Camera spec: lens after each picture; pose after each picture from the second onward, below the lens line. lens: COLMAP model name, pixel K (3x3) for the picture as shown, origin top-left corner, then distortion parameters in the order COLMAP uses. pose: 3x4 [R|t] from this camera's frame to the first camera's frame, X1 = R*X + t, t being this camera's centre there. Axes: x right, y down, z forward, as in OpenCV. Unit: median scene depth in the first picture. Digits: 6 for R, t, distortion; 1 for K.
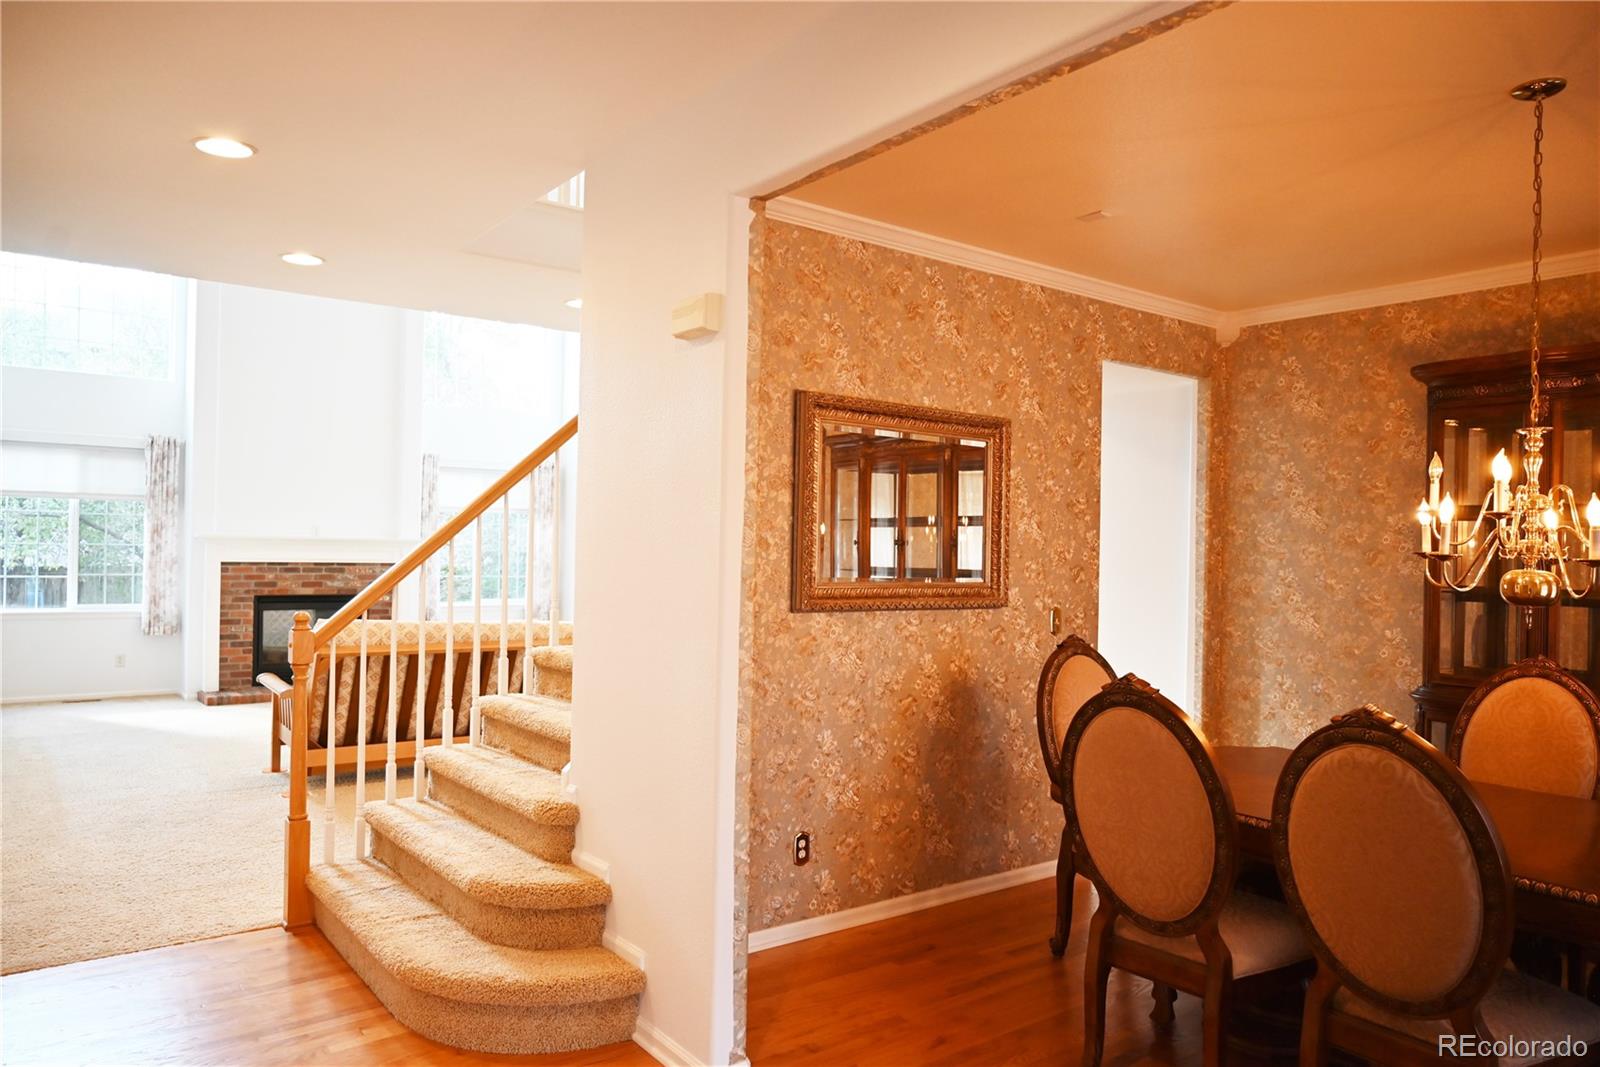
lens RADIAL K [[1091.5, 0, 800.6], [0, 1091.5, 537.1], [0, 0, 1]] dist [-0.000699, 0.000236]
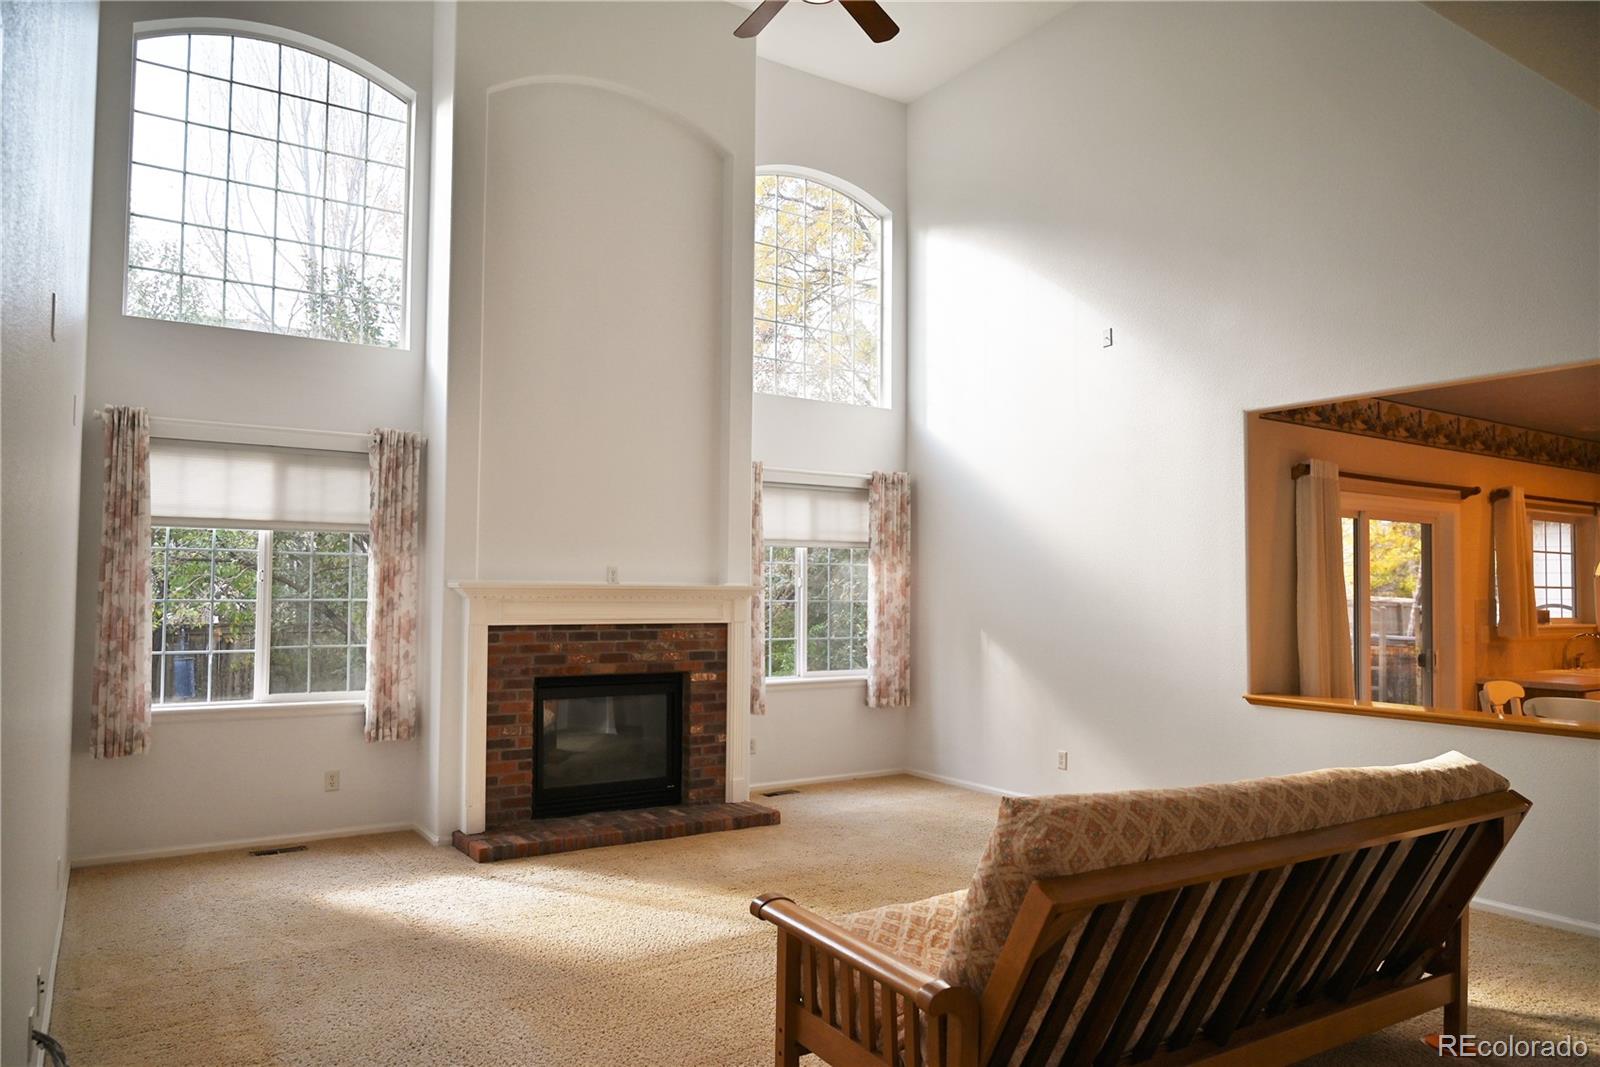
lens RADIAL K [[1070.4, 0, 801.6], [0, 1070.4, 534.0], [0, 0, 1]] dist [-0.005070, 0.000780]
pose [[0.998448, -0.013406, -0.054046, -0.310193], [0.010995, 0.998942, -0.044658, -0.000781], [0.054588, 0.043994, 0.997539, 0.380168]]
